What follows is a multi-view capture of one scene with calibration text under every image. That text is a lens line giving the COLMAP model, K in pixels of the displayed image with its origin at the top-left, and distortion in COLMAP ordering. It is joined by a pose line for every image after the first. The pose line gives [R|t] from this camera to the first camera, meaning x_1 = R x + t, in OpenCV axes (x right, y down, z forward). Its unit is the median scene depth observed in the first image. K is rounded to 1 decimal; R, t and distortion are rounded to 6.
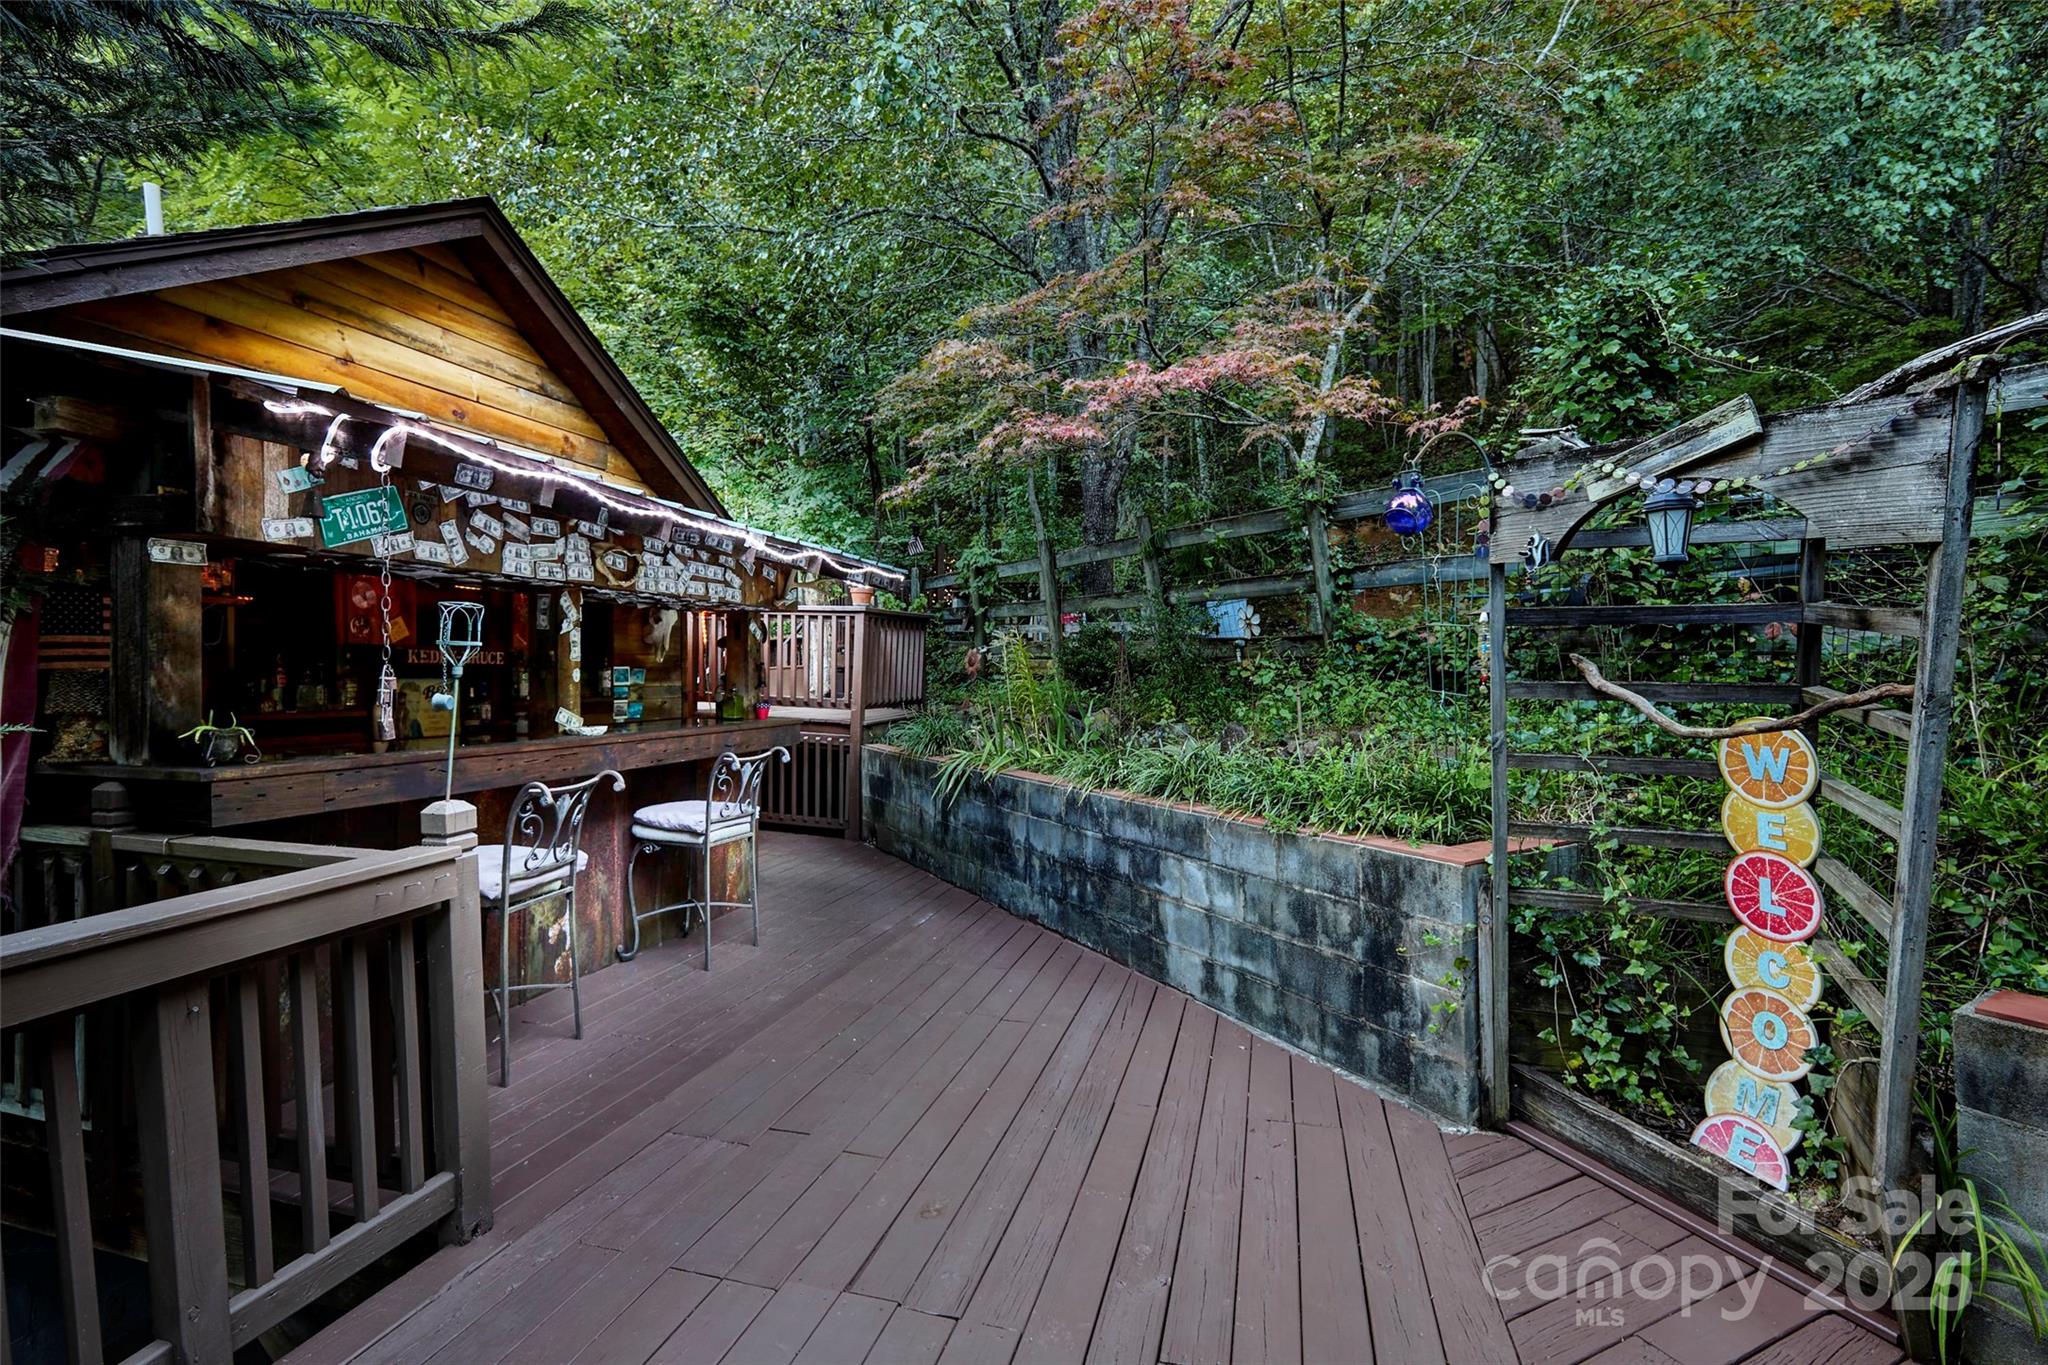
lens RADIAL K [[938.5, 0, 1026.8], [0, 938.5, 677.5], [0, 0, 1]] dist [-0.000103, -0.000080]
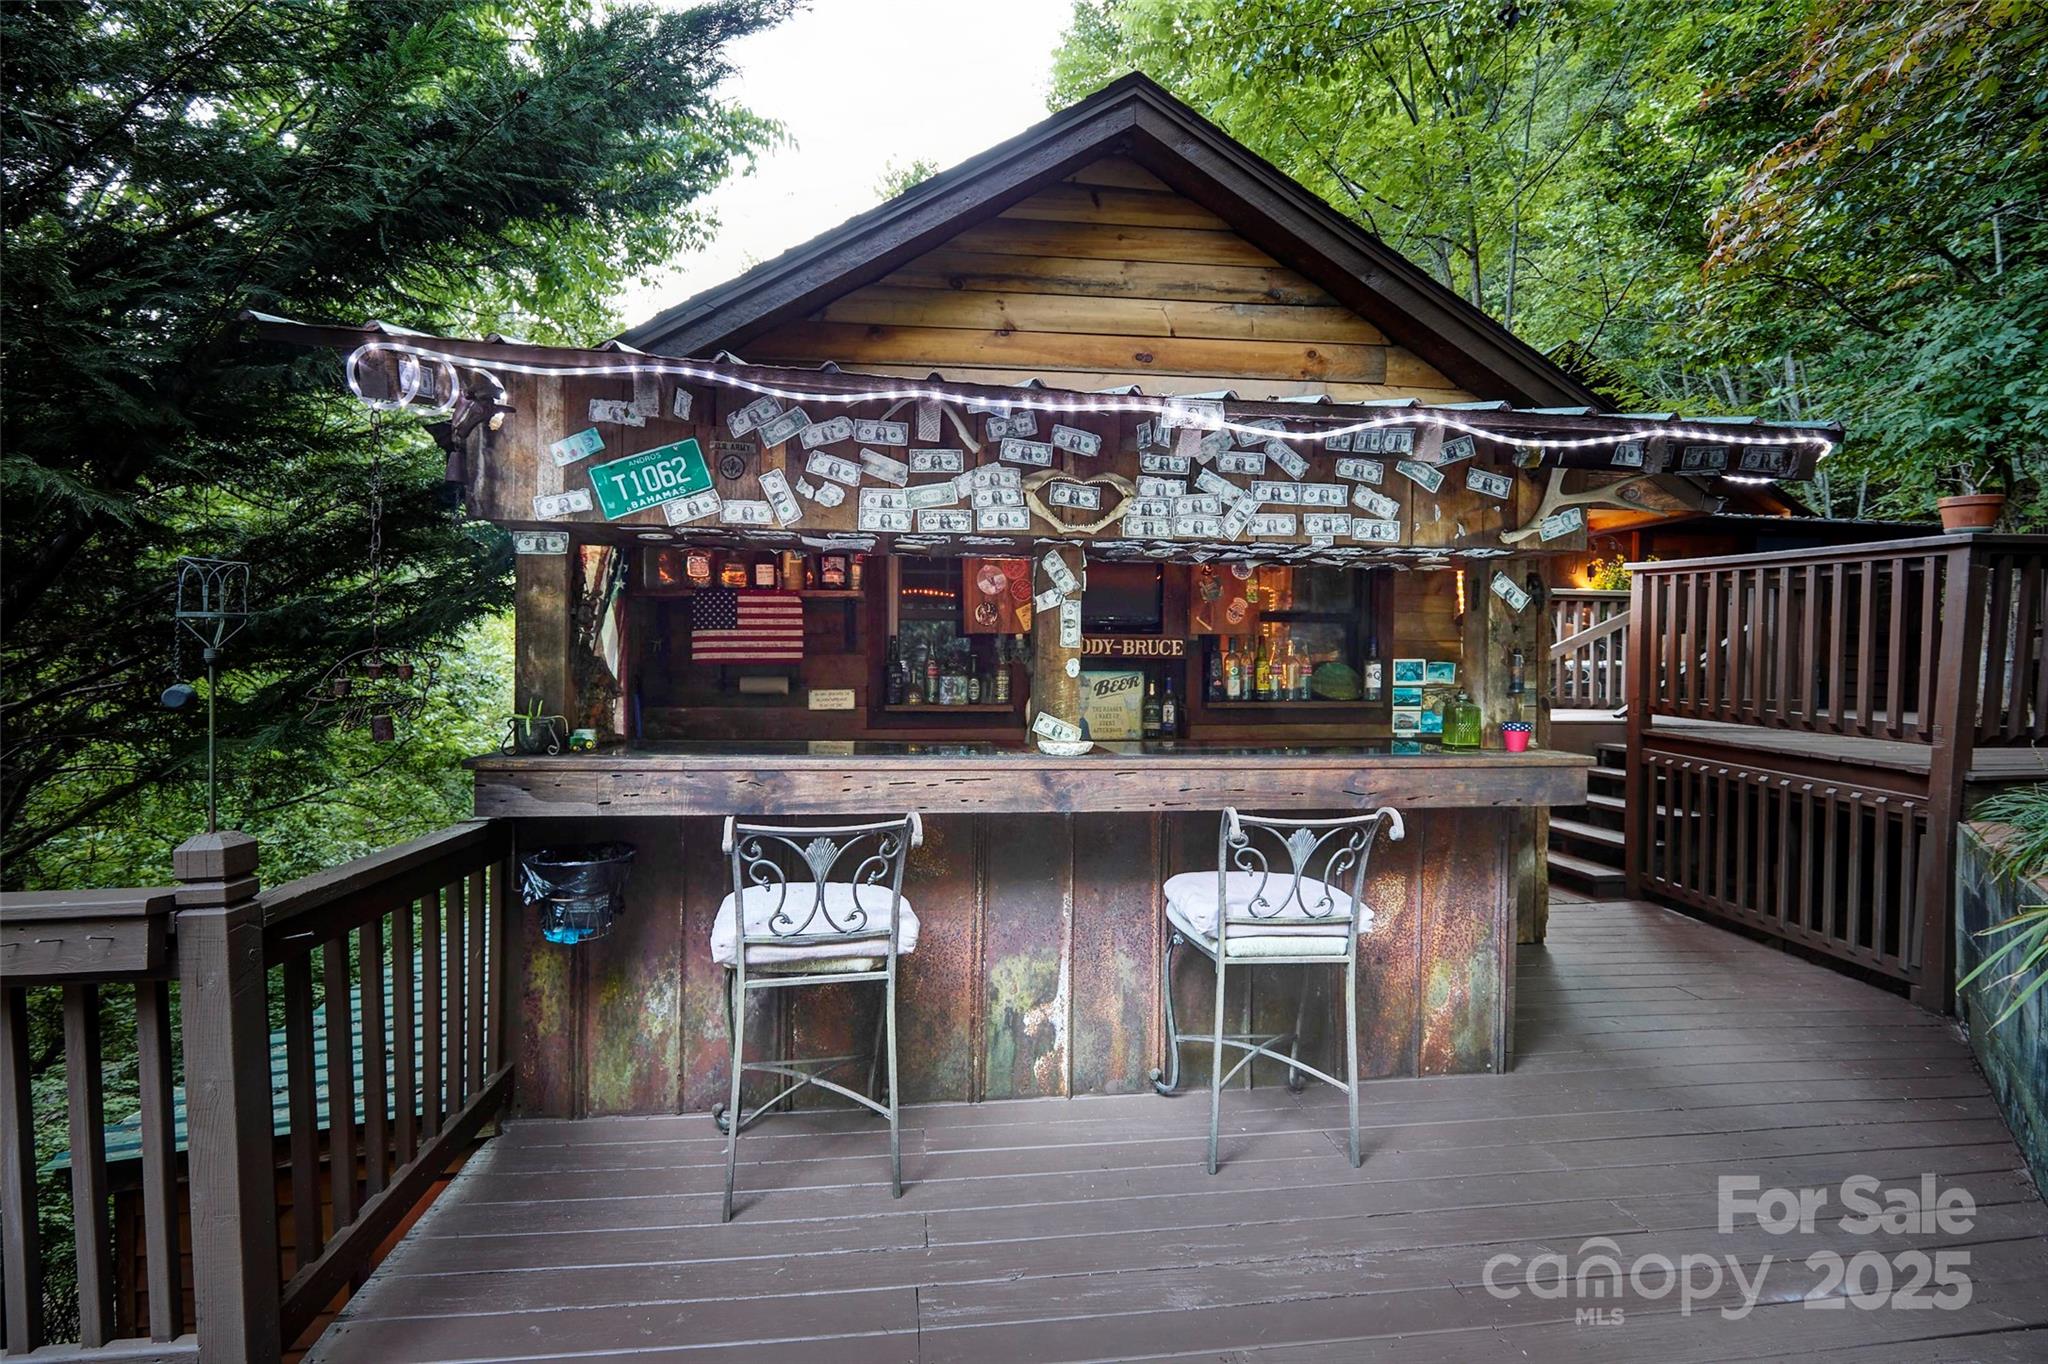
lens RADIAL K [[938.5, 0, 1024.3], [0, 938.5, 682.6], [0, 0, 1]] dist [-0.000103, -0.000080]
pose [[0.388195, 0.019216, -0.921377, 0.159638], [-0.012072, 0.999803, 0.015765, -0.002325], [0.921498, 0.005003, 0.388351, 0.703850]]
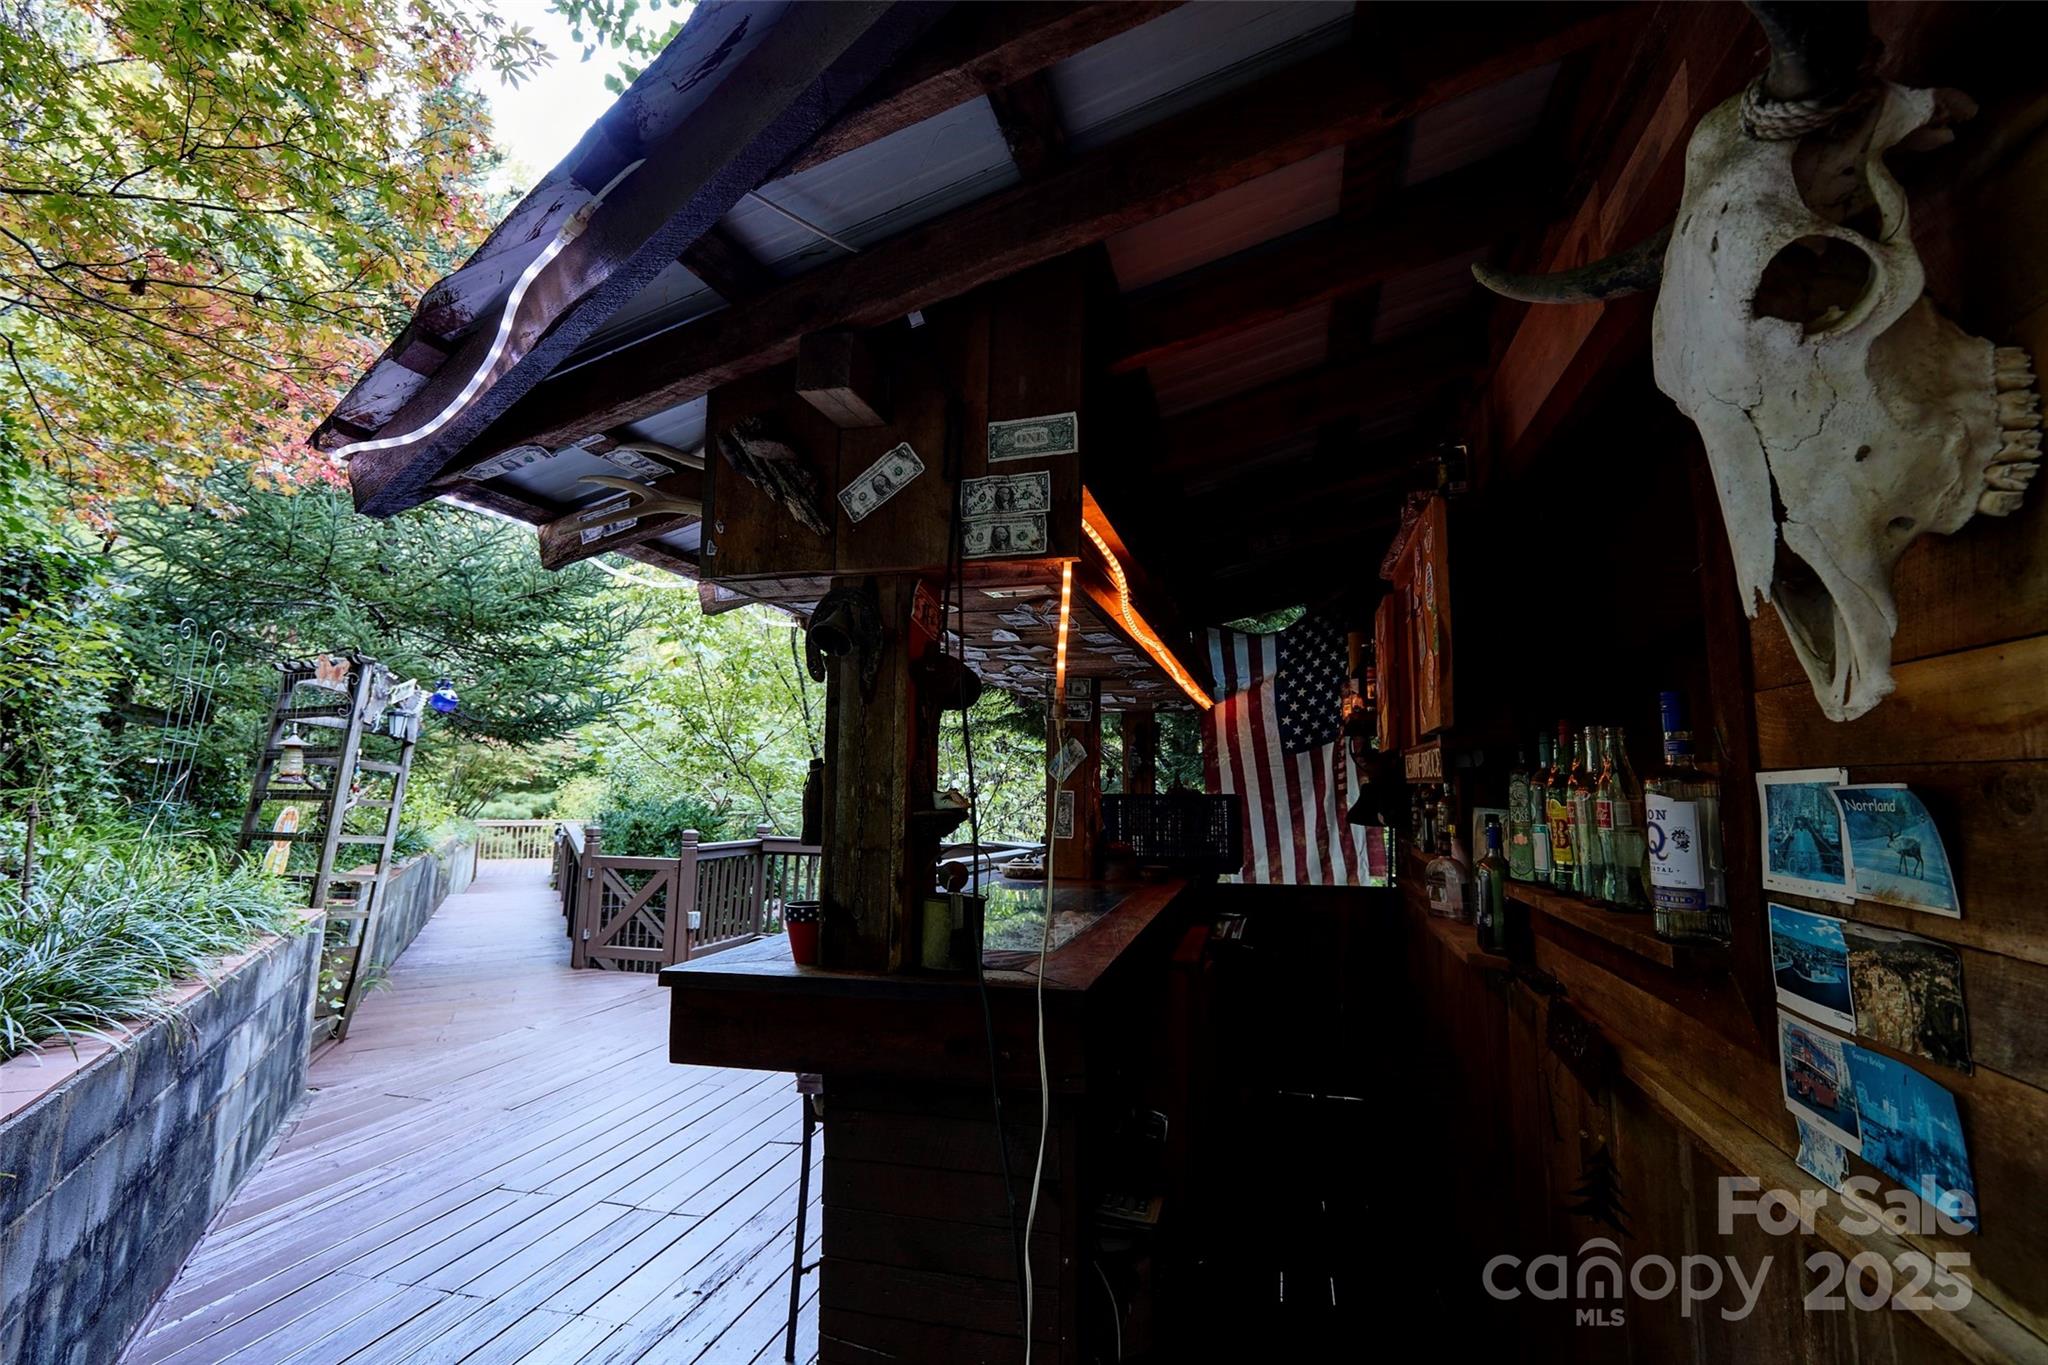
lens RADIAL K [[938.5, 0, 1024.1], [0, 938.5, 678.8], [0, 0, 1]] dist [-0.000103, -0.000080]
pose [[-0.999957, -0.008814, -0.002989, -0.459030], [-0.008439, 0.994091, -0.108219, -0.015236], [0.003925, -0.108189, -0.994123, 1.766451]]
